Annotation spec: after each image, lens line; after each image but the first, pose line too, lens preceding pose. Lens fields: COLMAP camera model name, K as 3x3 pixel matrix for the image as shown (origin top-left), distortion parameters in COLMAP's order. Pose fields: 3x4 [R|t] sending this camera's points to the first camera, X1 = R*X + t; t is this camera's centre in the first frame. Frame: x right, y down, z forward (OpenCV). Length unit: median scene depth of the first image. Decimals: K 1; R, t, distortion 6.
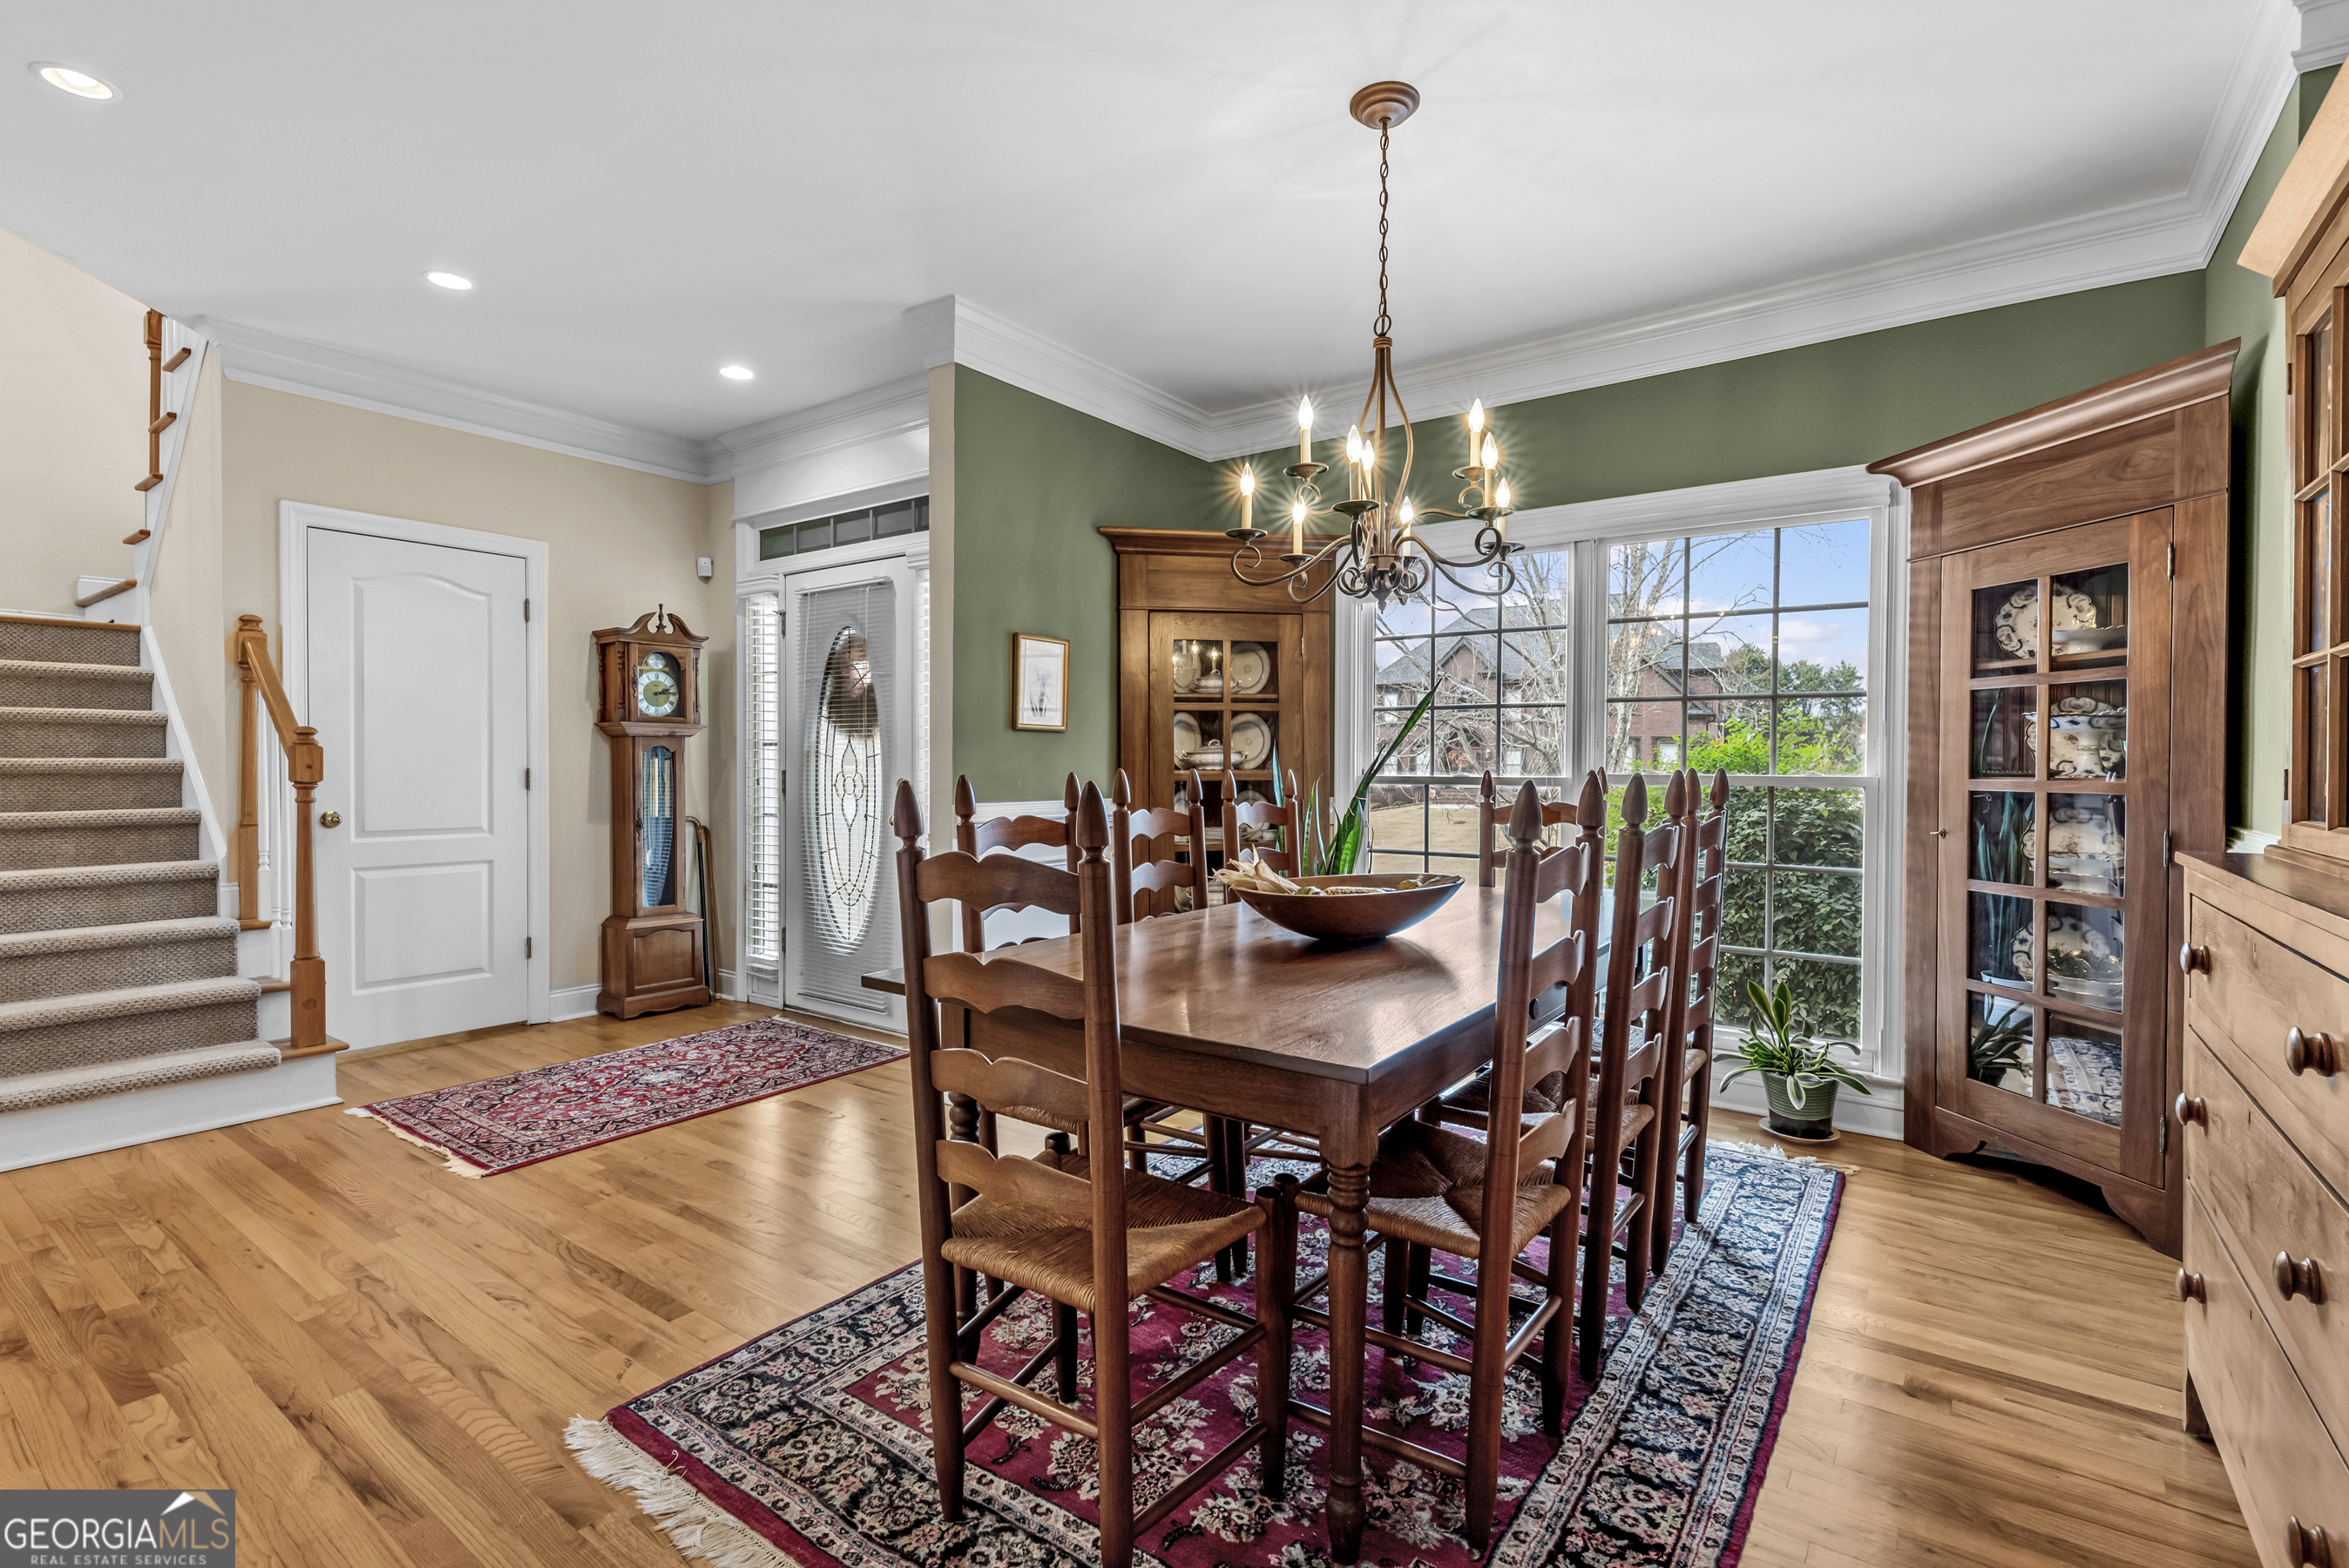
lens RADIAL K [[1060.8, 0, 1185.3], [0, 1060.8, 773.2], [0, 0, 1]] dist [0.018190, -0.010650]
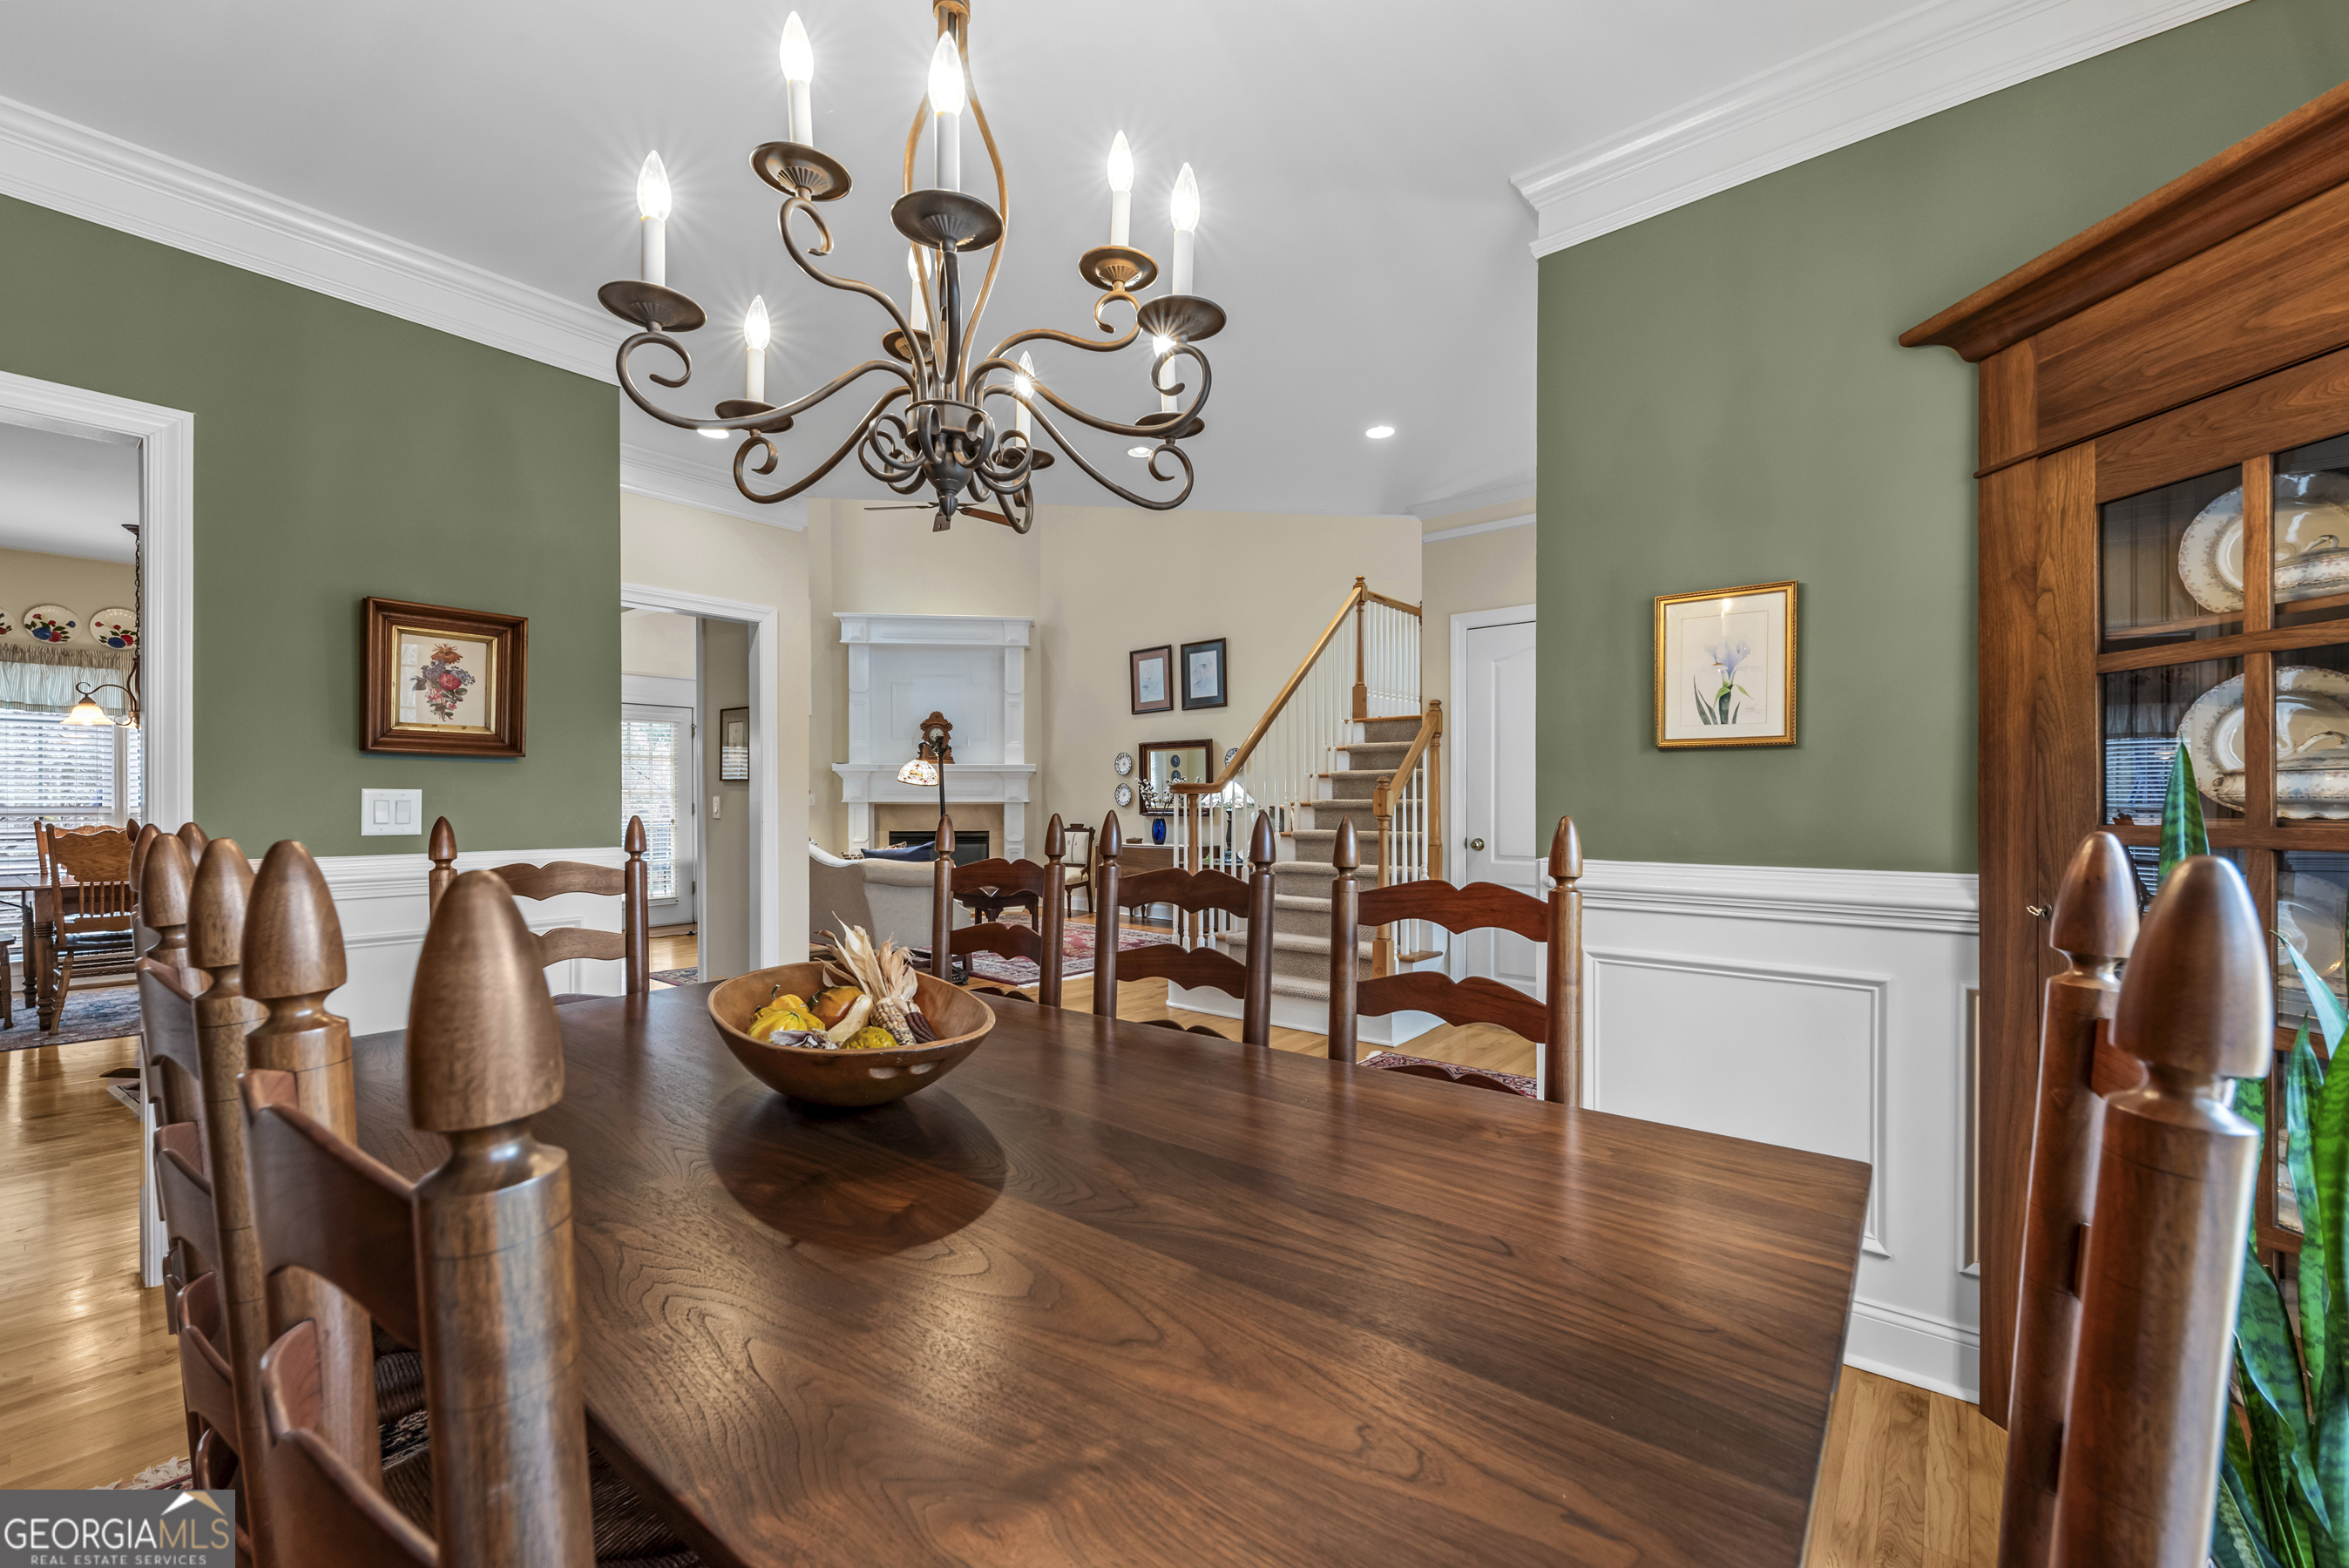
lens RADIAL K [[941.8, 0, 1174.5], [0, 941.8, 784.0], [0, 0, 1]] dist [0.026079, -0.008813]
pose [[-0.073259, -0.017489, -0.997160, 0.399216], [-0.008341, 0.999822, -0.016923, -0.010144], [0.997278, 0.007078, -0.073392, 0.743408]]
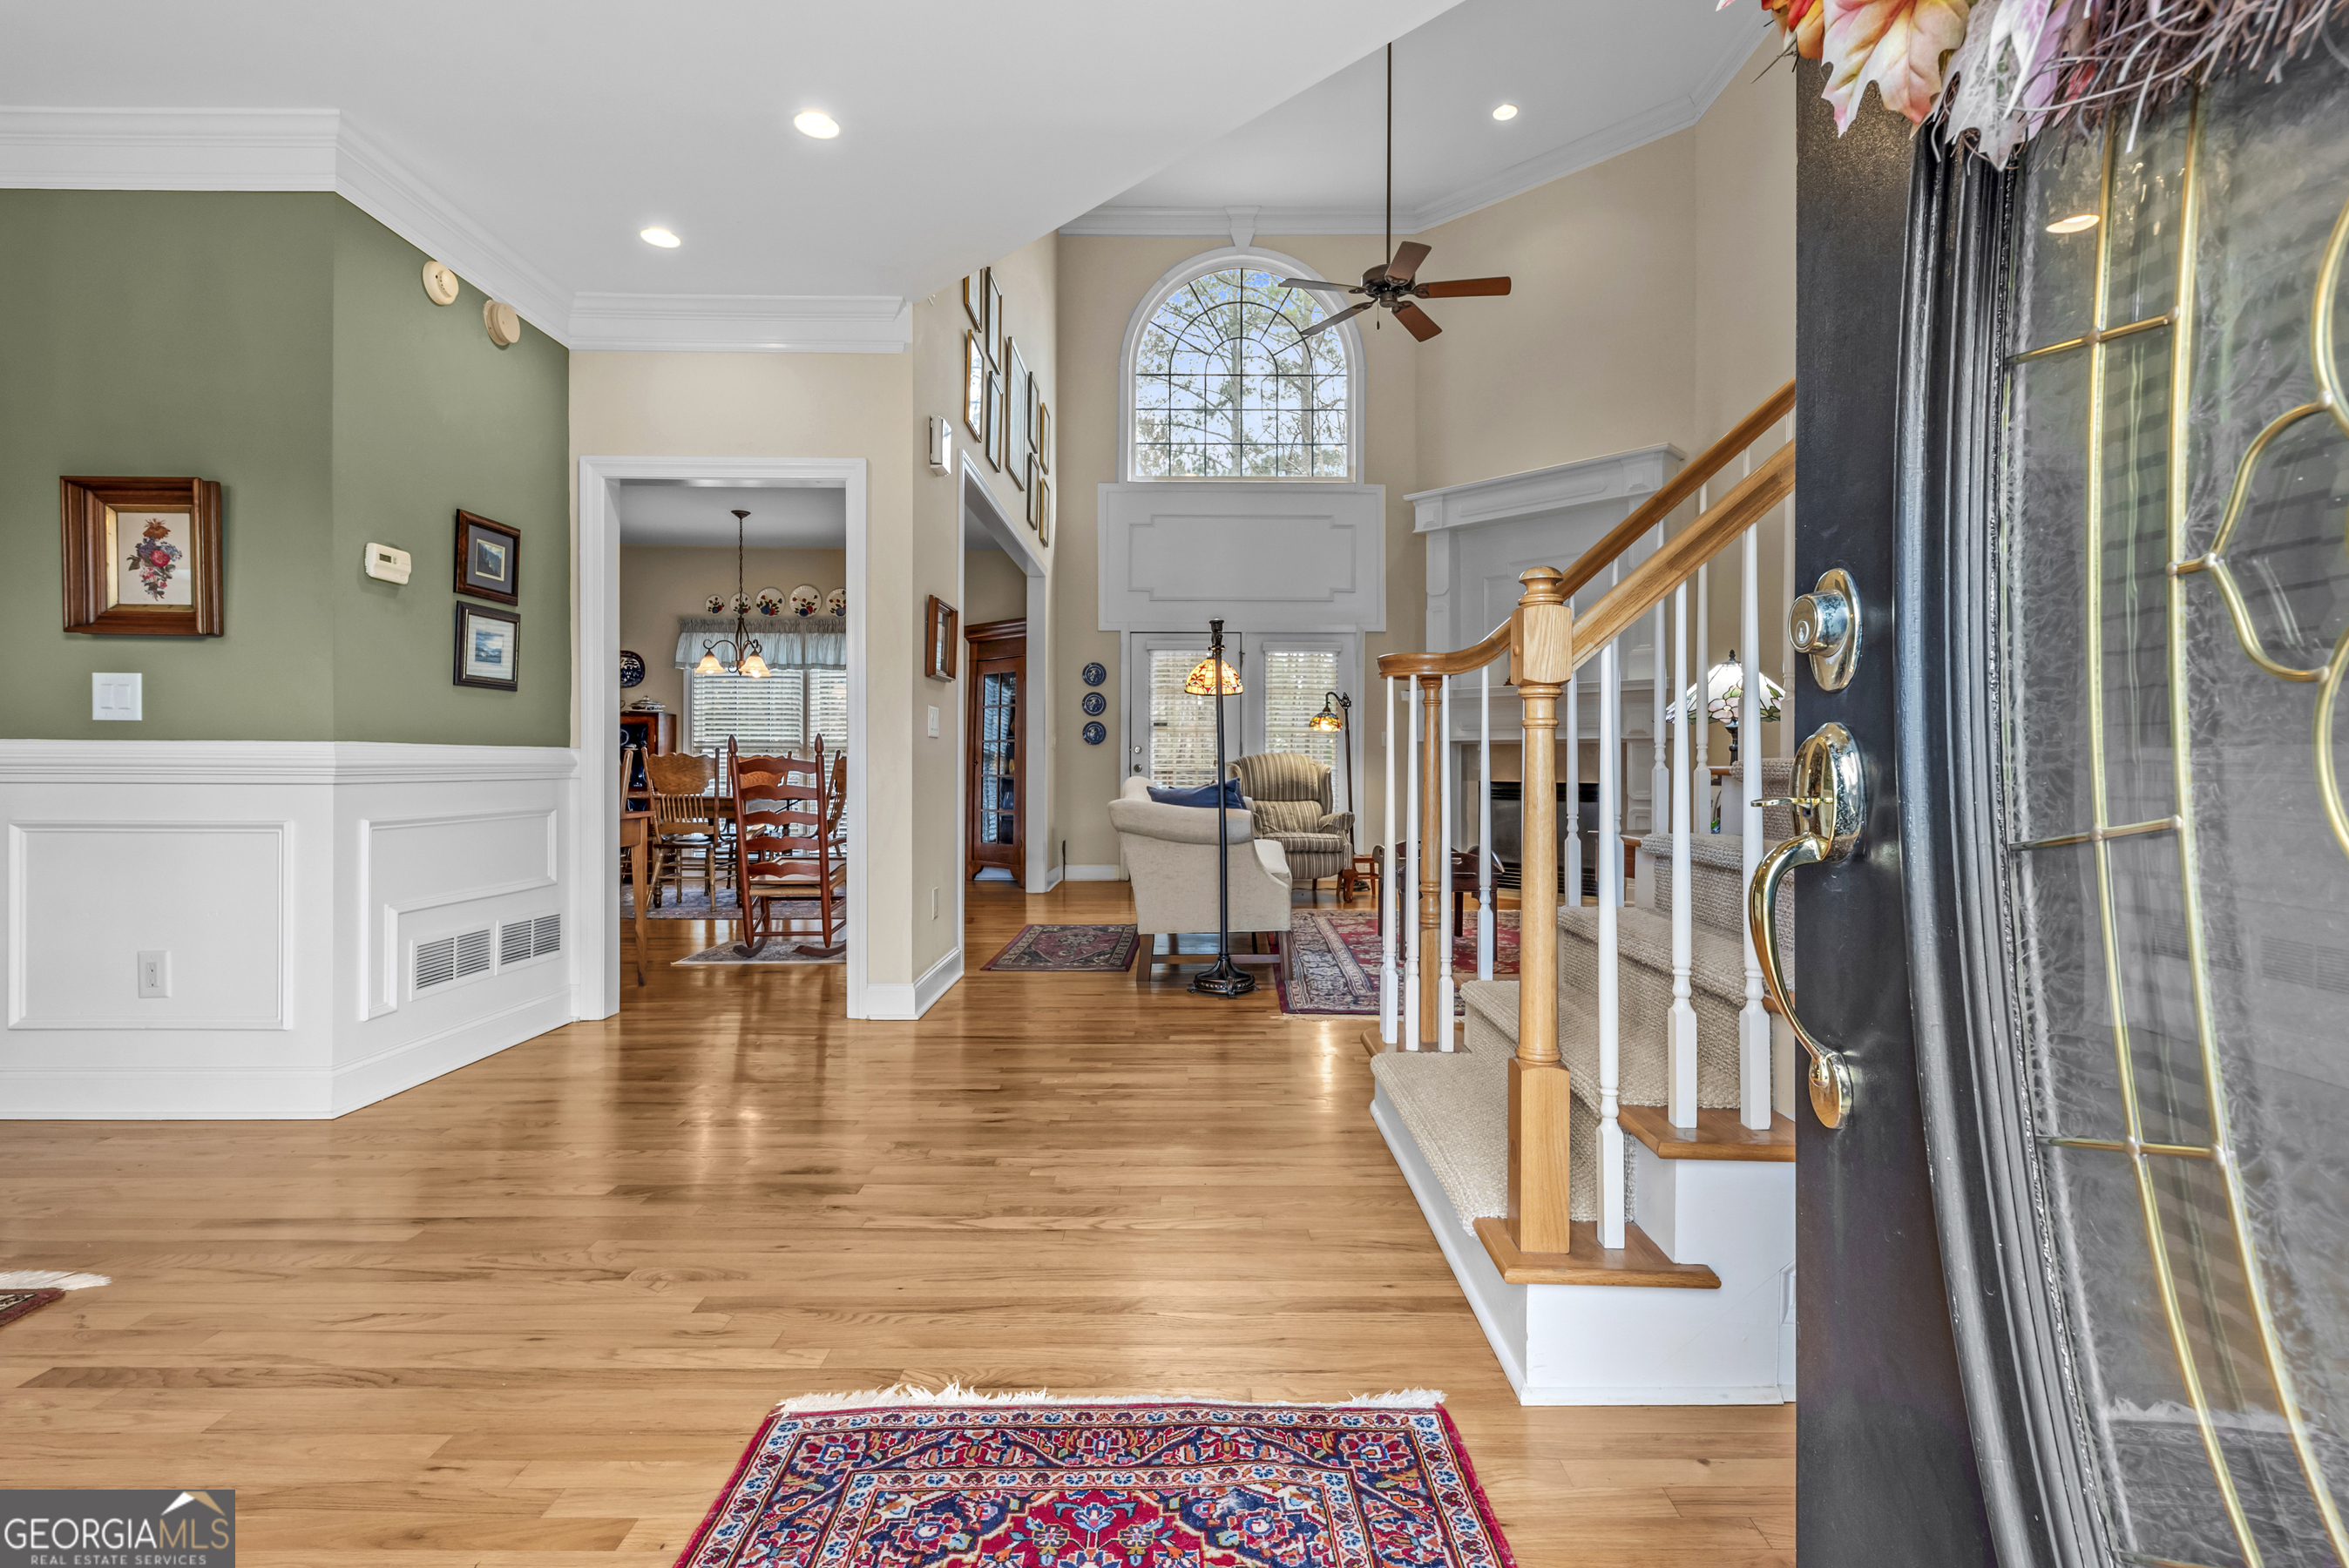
lens RADIAL K [[1077.6, 0, 1198.0], [0, 1077.6, 763.9], [0, 0, 1]] dist [0.019900, -0.011361]
pose [[-0.806680, -0.002424, -0.590984, -0.385268], [-0.007742, 0.999949, 0.006466, 0.038889], [0.590938, 0.009792, -0.806658, 1.190866]]
